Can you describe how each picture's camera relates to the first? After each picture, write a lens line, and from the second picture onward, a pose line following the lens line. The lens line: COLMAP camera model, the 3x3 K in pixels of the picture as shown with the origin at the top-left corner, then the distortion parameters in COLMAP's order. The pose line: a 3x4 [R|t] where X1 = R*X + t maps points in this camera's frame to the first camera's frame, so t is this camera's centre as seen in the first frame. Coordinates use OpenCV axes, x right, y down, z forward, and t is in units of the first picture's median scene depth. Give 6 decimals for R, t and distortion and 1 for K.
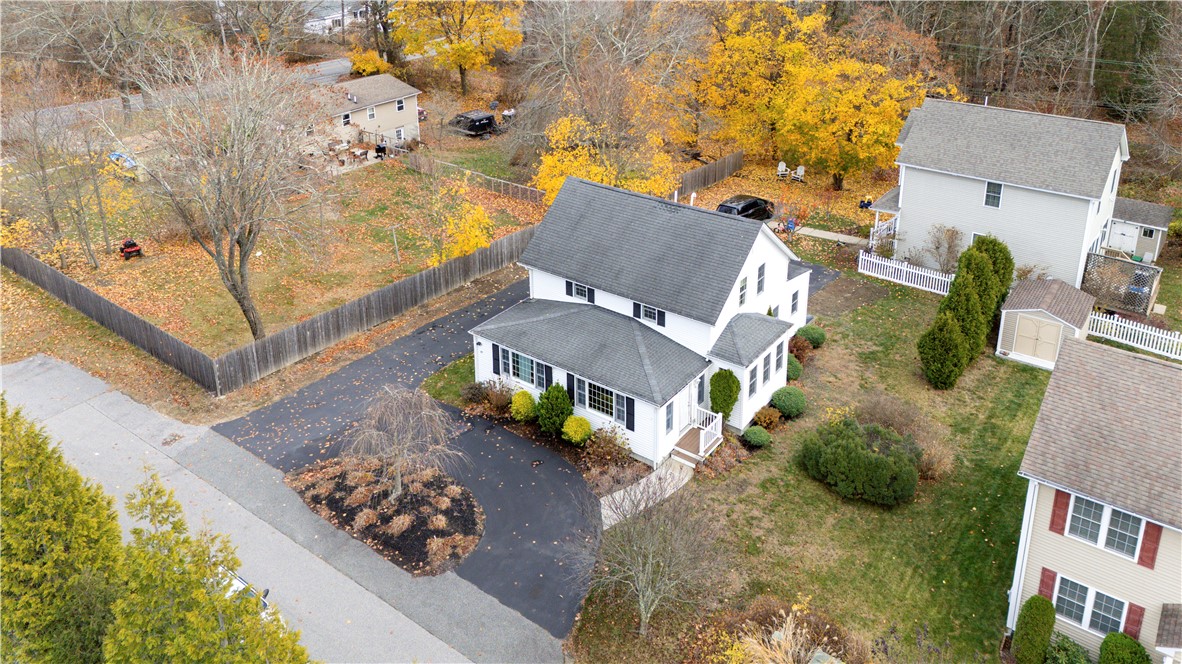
lens RADIAL K [[897.0, 0, 600.7], [0, 897.0, 187.7], [0, 0, 1]] dist [0.036302, -0.002681]
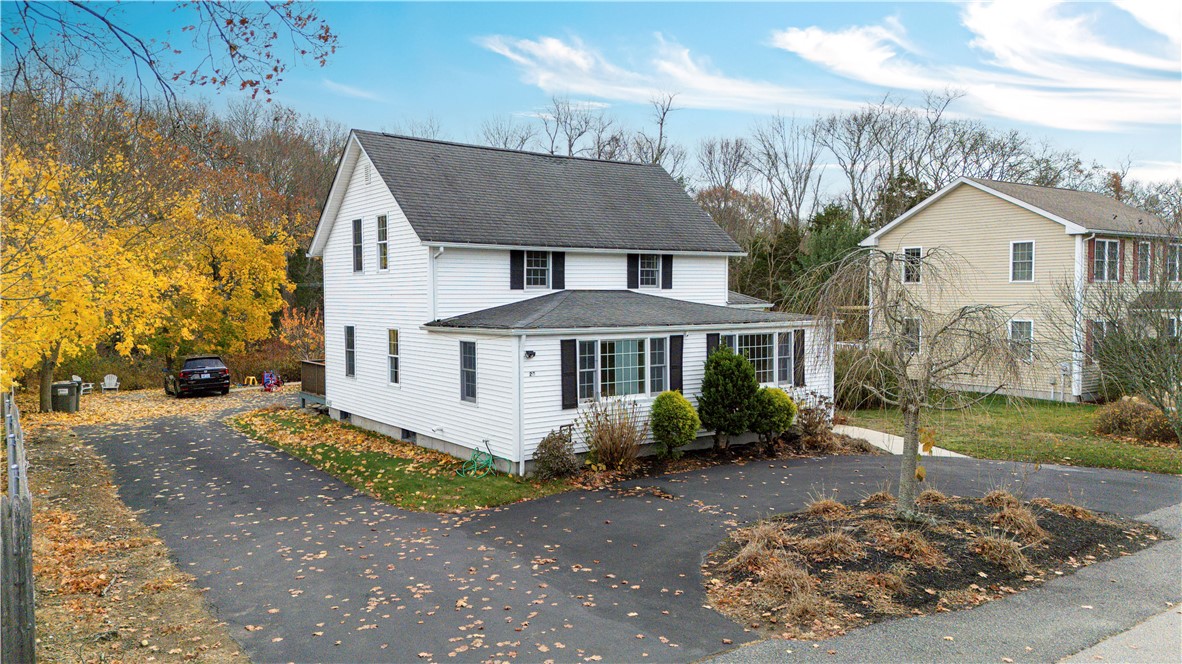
lens RADIAL K [[868.6, 0, 591.0], [0, 868.6, 332.0], [0, 0, 1]] dist [0.030756, -0.001938]
pose [[0.309568, -0.032838, 0.950310, -0.557440], [0.326752, 0.942218, -0.073883, 0.210185], [-0.892973, 0.333388, 0.302410, 0.851201]]
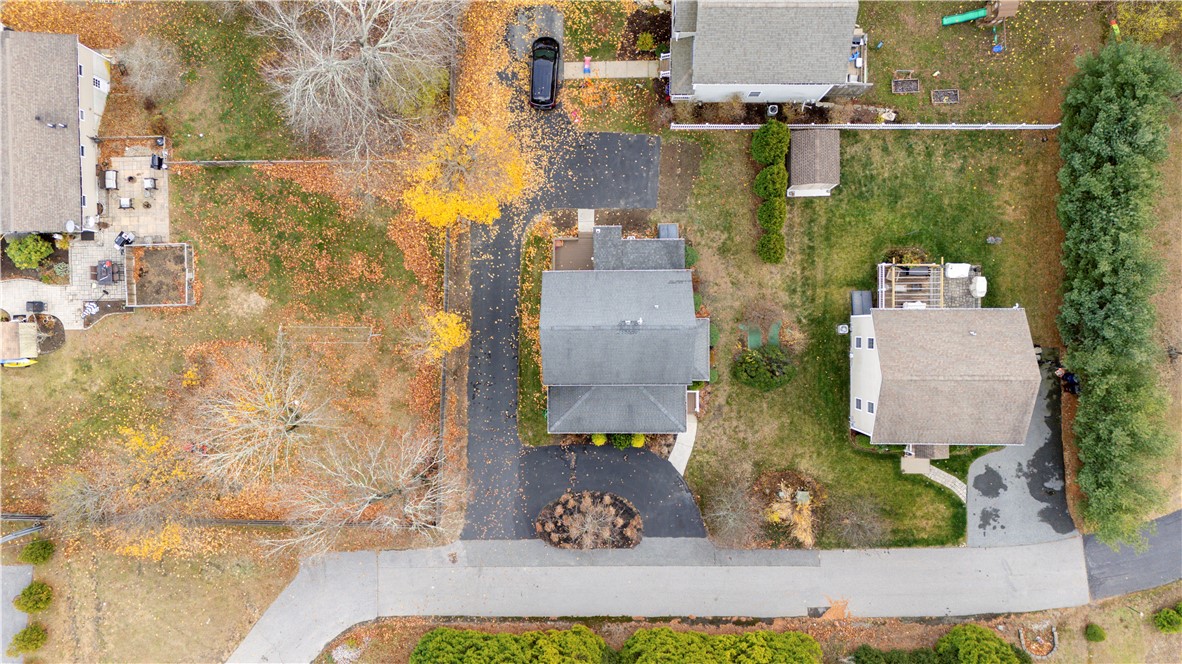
lens RADIAL K [[816.3, 0, 591.0], [0, 816.3, 332.0], [0, 0, 1]] dist [0.043616, -0.000733]
pose [[0.804424, -0.594052, -0.001976, 0.029632], [0.211186, 0.282860, 0.935623, -1.307036], [-0.555250, -0.753055, 0.352995, 0.577133]]
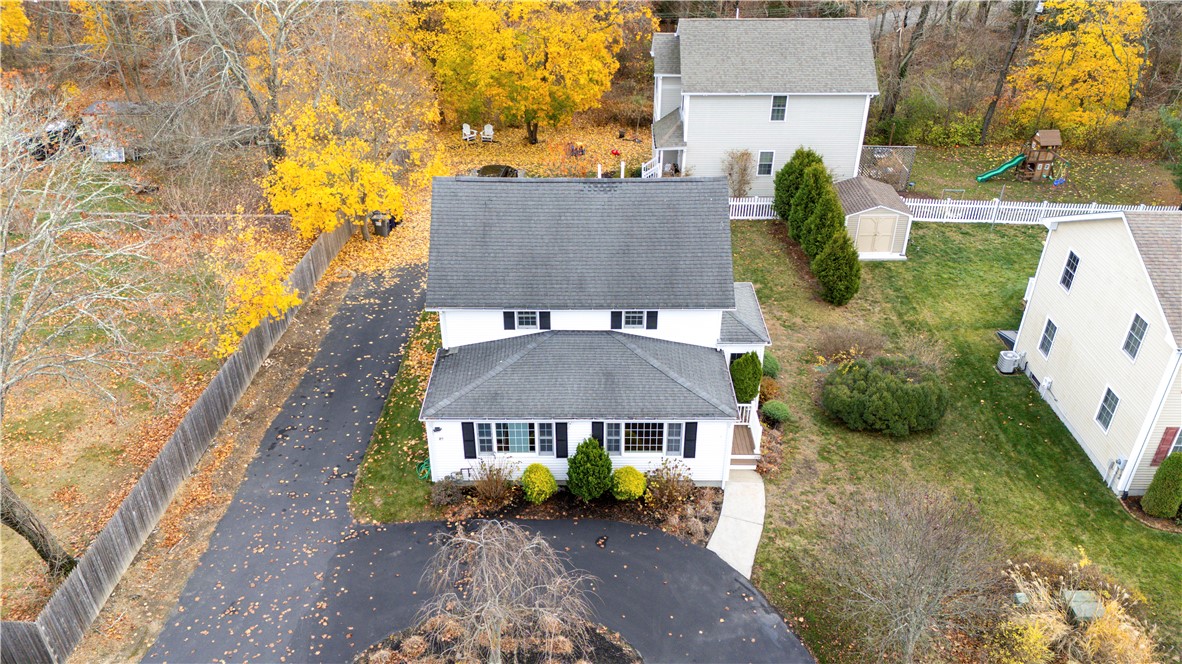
lens RADIAL K [[868.6, 0, 591.0], [0, 868.6, 332.0], [0, 0, 1]] dist [0.030756, -0.001938]
pose [[0.806659, -0.303062, 0.507400, -0.374244], [0.195458, 0.947008, 0.254896, -0.055441], [-0.557761, -0.106438, 0.823148, 0.371656]]
